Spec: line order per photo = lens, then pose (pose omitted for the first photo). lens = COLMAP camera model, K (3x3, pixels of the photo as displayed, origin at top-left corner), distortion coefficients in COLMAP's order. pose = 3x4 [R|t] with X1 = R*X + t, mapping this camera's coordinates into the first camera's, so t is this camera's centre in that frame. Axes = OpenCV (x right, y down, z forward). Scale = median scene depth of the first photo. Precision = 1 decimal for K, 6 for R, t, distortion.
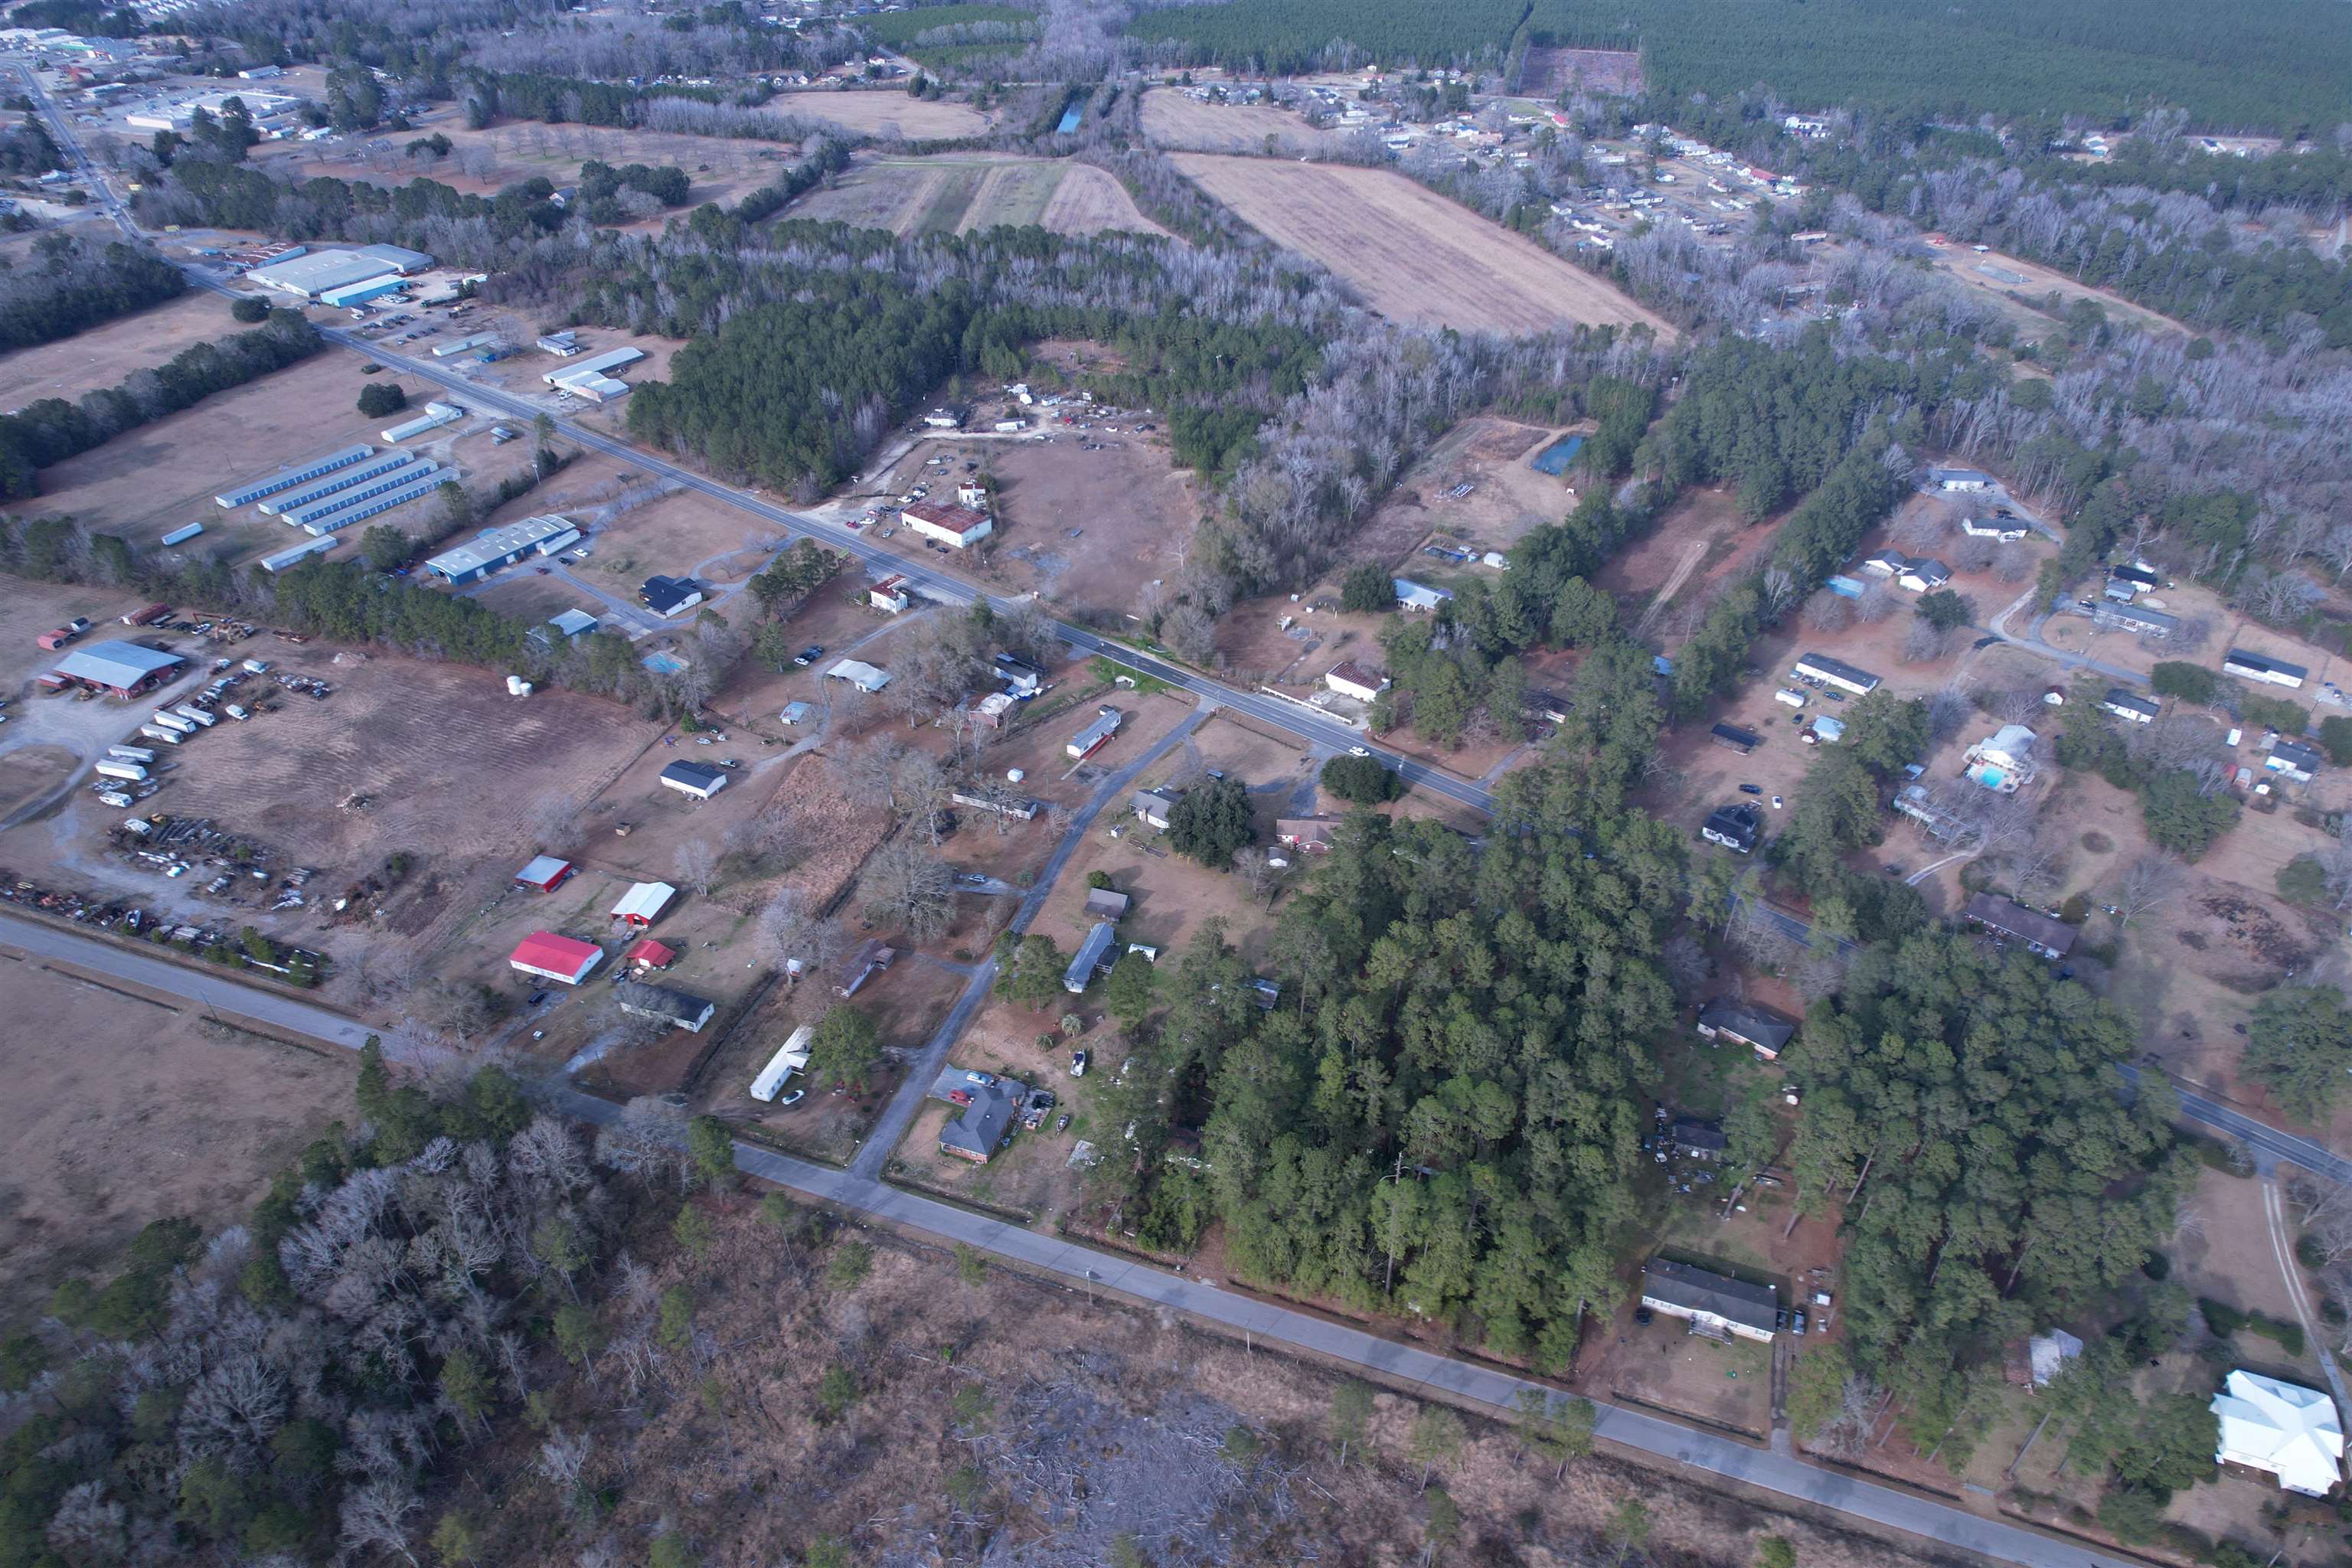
lens RADIAL K [[1488.9, 0, 1179.2], [0, 1488.9, 786.1], [0, 0, 1]] dist [-0.007508, 0.001235]
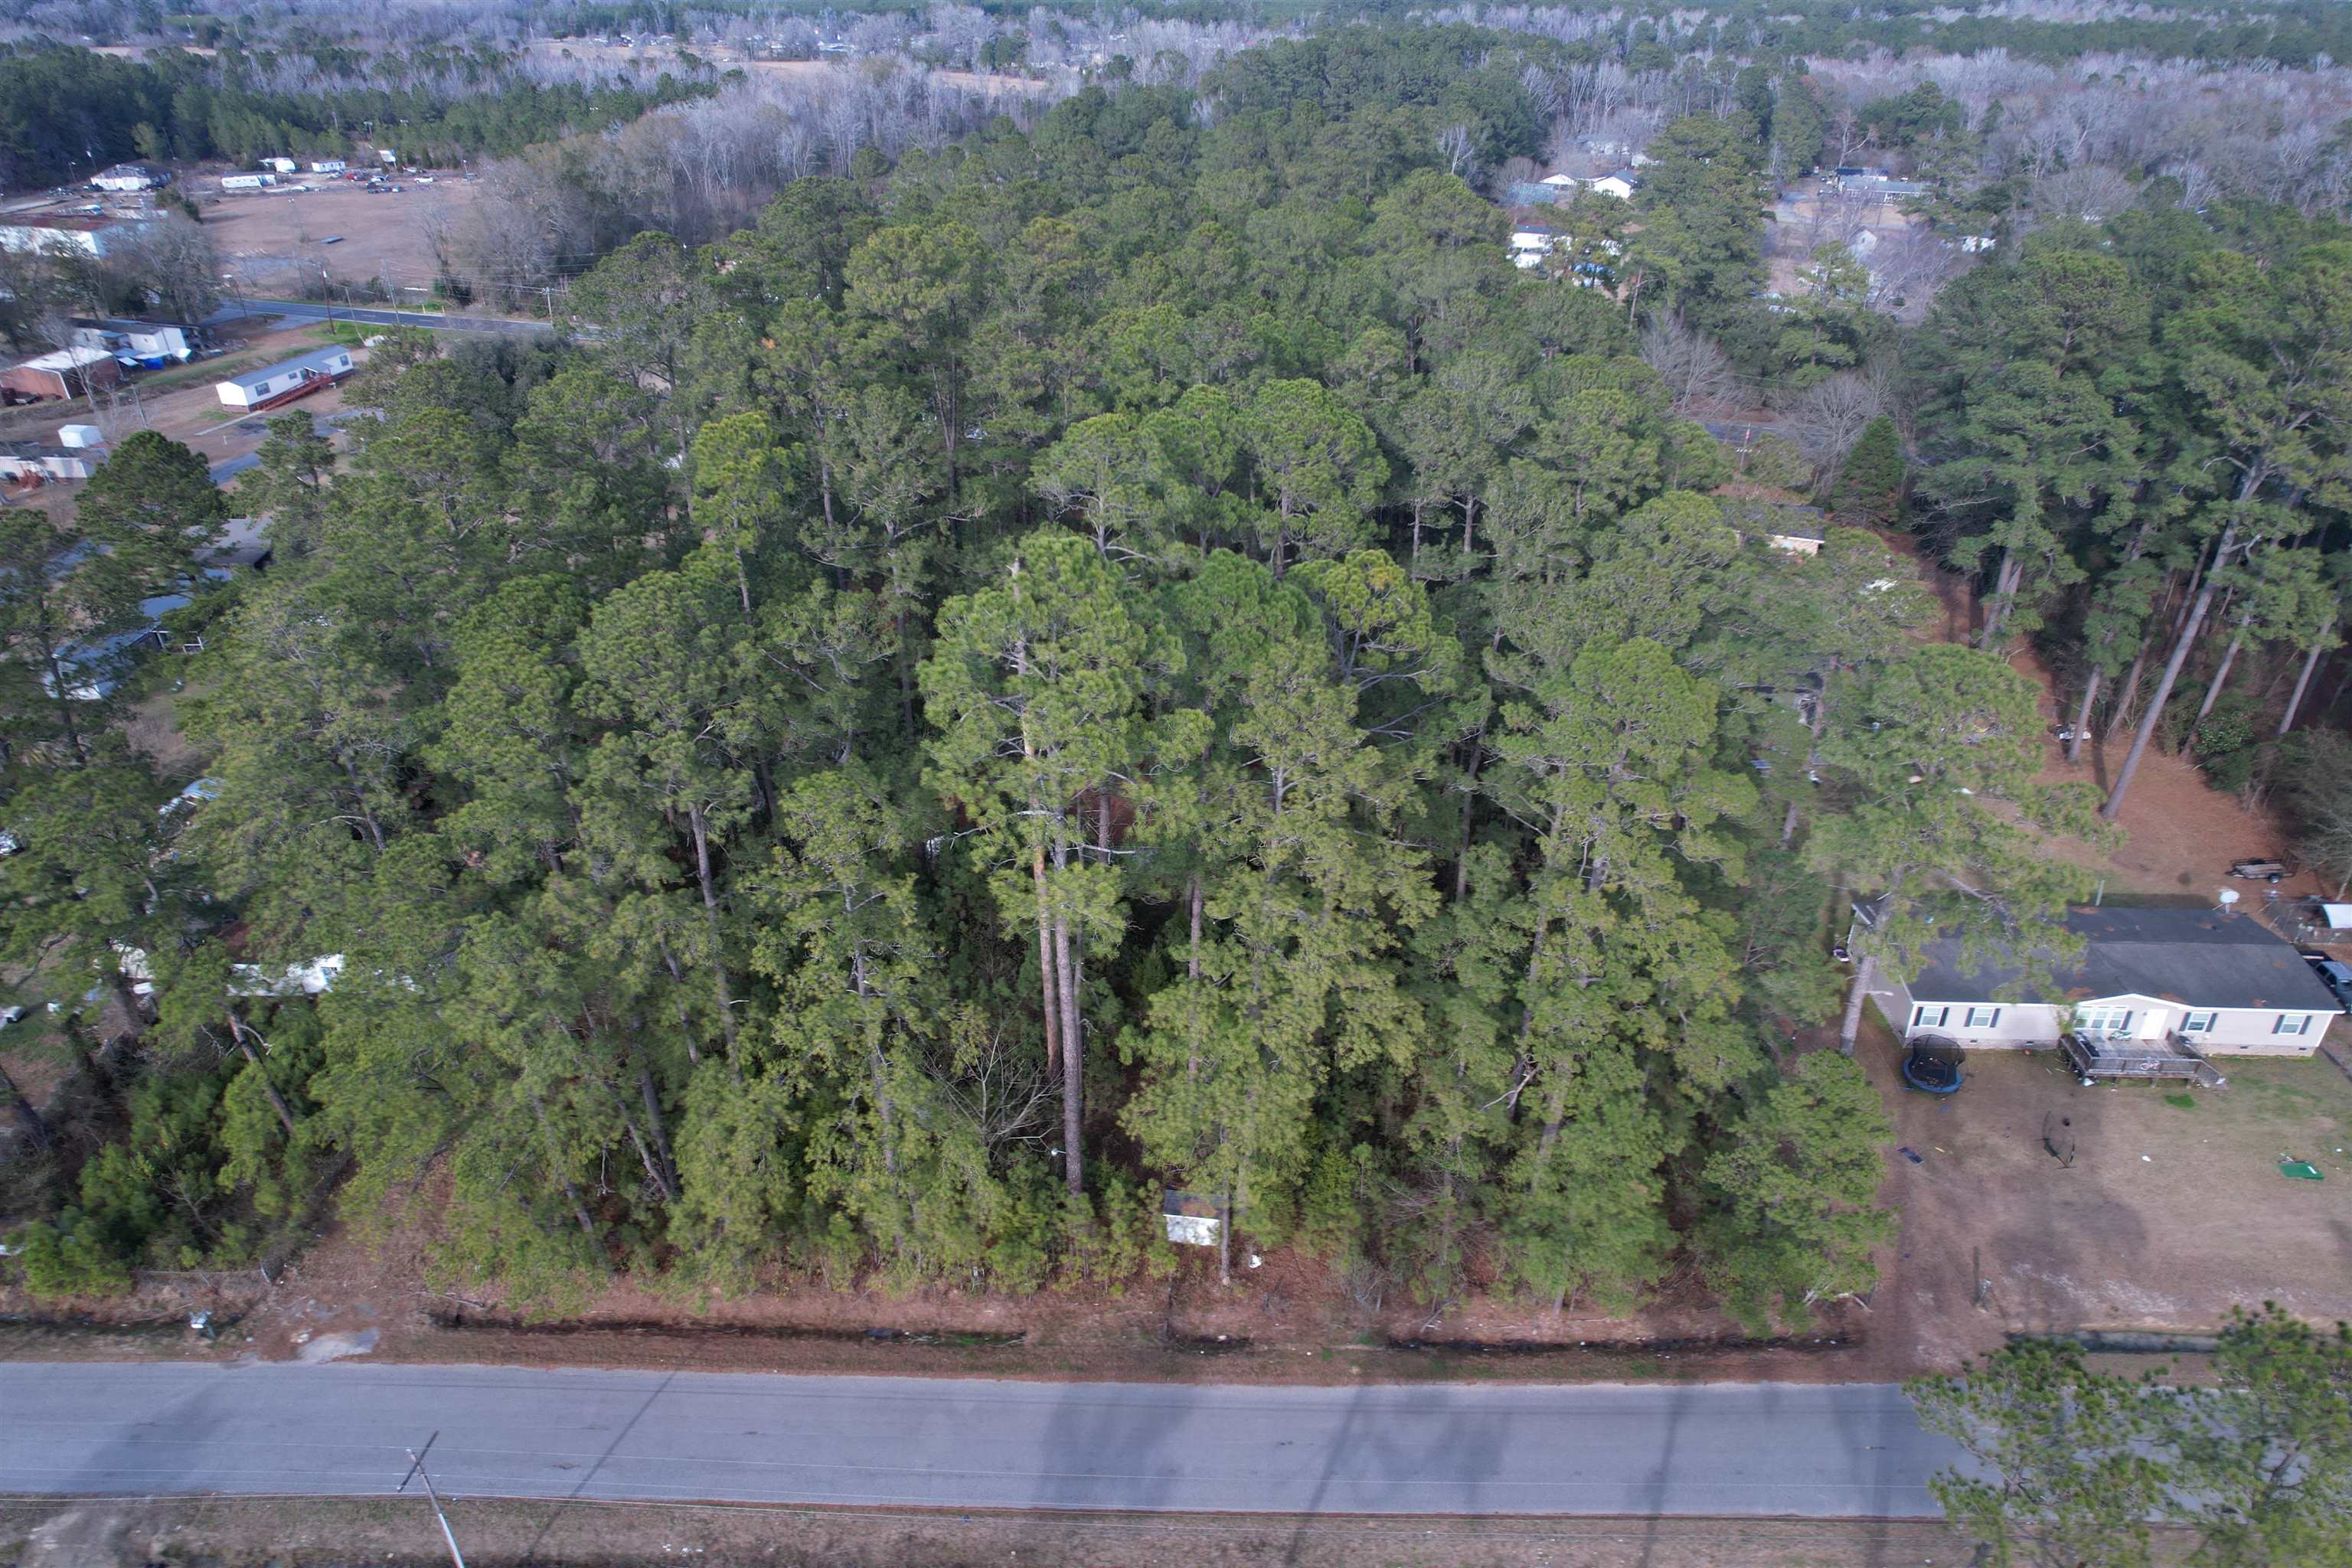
lens RADIAL K [[1488.9, 0, 1170.4], [0, 1488.9, 787.3], [0, 0, 1]] dist [-0.007508, 0.001235]
pose [[0.948411, -0.158231, 0.274735, 0.098014], [0.188087, 0.978398, -0.085796, 0.300781], [-0.255225, 0.133044, 0.957684, 0.754361]]
